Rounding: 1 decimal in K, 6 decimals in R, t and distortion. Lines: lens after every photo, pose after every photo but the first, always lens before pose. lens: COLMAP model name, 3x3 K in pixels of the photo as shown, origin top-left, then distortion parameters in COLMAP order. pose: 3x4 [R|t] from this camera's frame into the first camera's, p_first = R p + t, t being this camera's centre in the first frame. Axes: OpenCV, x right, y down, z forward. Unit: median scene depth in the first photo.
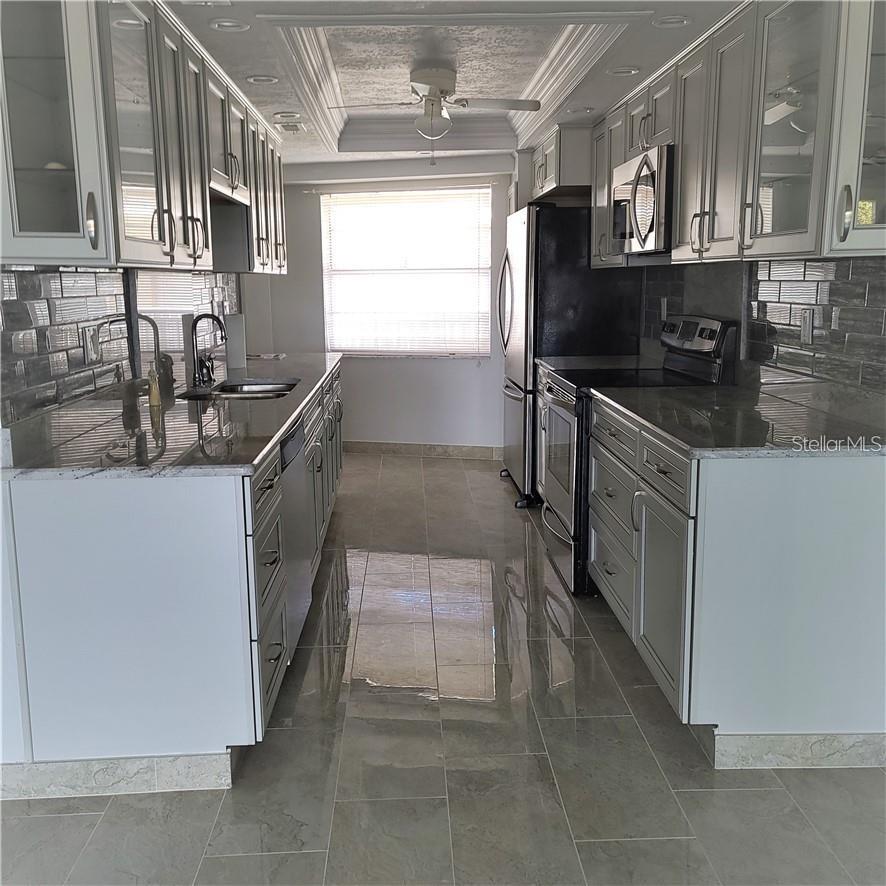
lens RADIAL K [[877.5, 0, 439.7], [0, 877.5, 438.8], [0, 0, 1]] dist [0.003801, 0.104623]
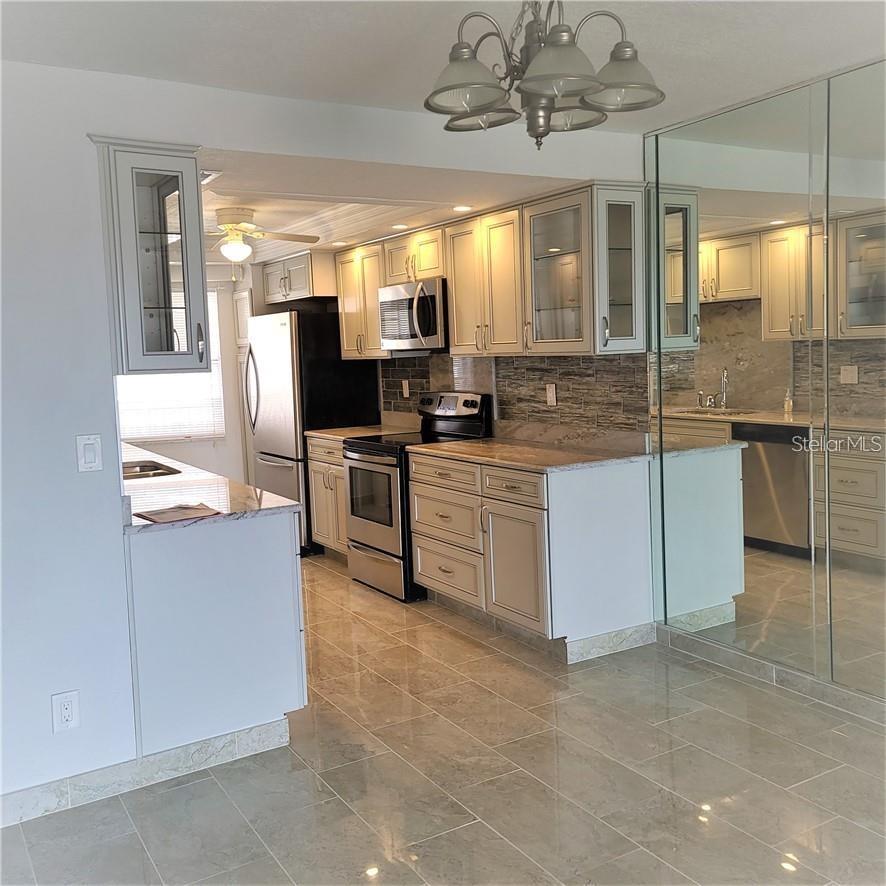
lens RADIAL K [[877.9, 0, 444.2], [0, 877.9, 440.4], [0, 0, 1]] dist [0.065186, -0.023542]
pose [[0.878033, -0.070946, 0.473313, -0.575569], [0.113535, 0.991599, -0.061983, 0.034943], [-0.464940, 0.108161, 0.878711, -0.338150]]
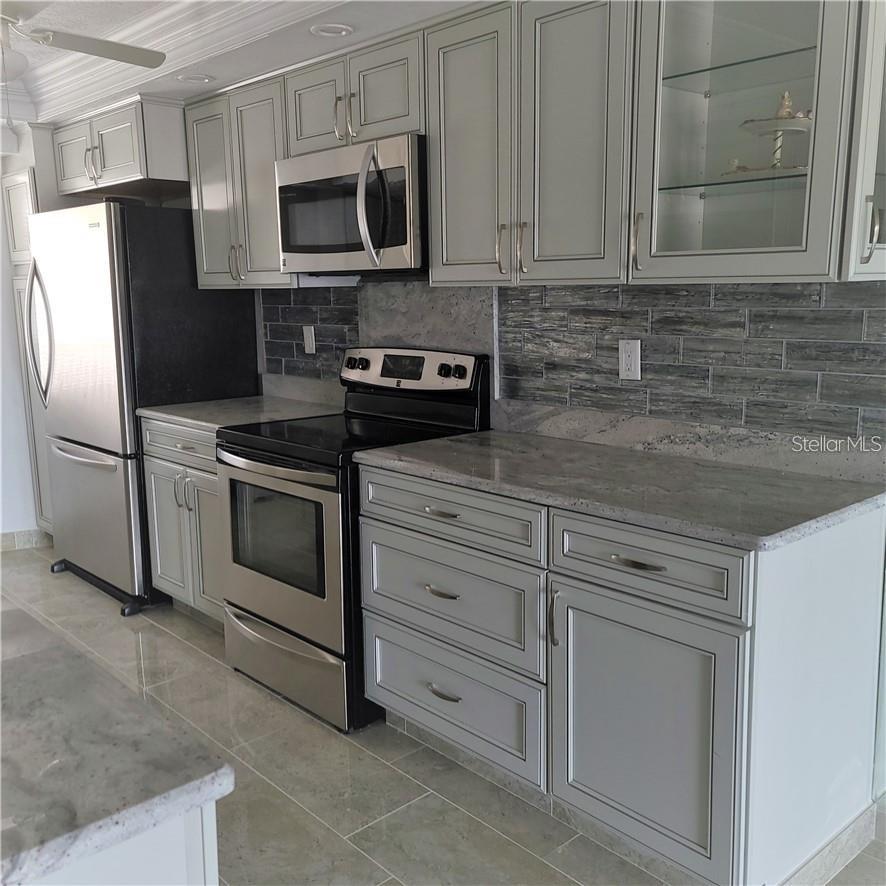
lens RADIAL K [[877.9, 0, 444.2], [0, 877.9, 440.4], [0, 0, 1]] dist [0.065186, -0.023542]
pose [[0.762203, -0.108176, 0.638236, -0.322798], [0.119957, 0.992465, 0.024959, -0.102427], [-0.636127, 0.057537, 0.769436, 0.500629]]
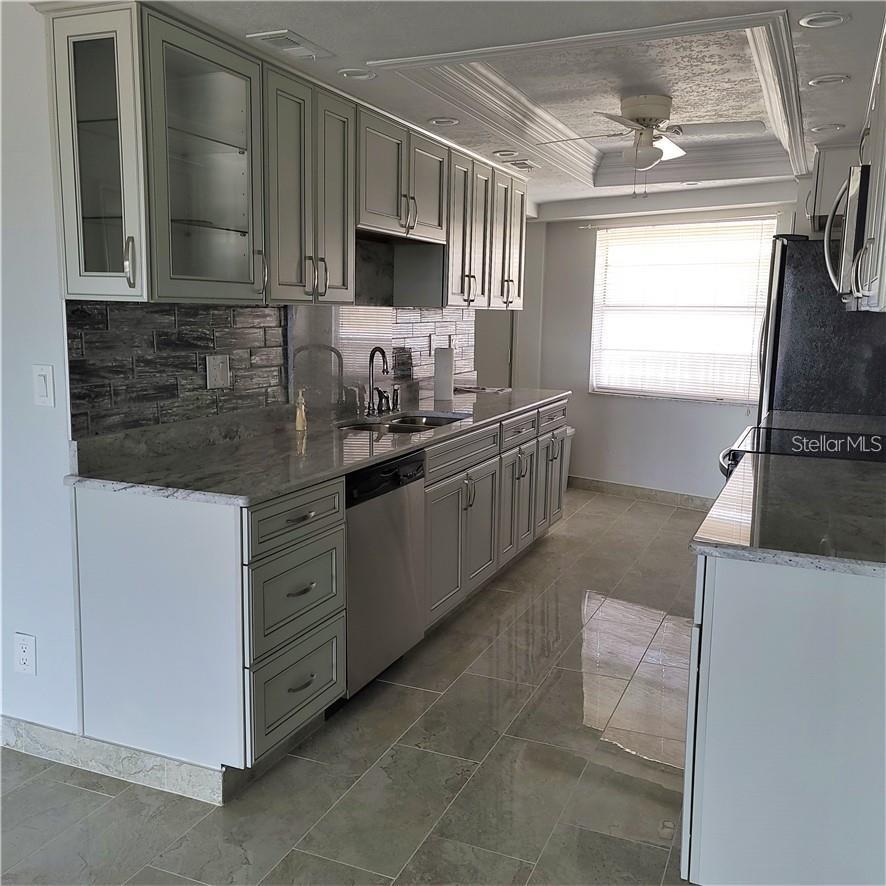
lens RADIAL K [[853.6, 0, 439.7], [0, 853.6, 442.2], [0, 0, 1]] dist [0.054385, 0.010326]
pose [[0.903603, 0.091029, -0.418587, 0.338324], [-0.102007, 0.994776, -0.003873, -0.044841], [0.416048, 0.046198, 0.908168, 0.147522]]
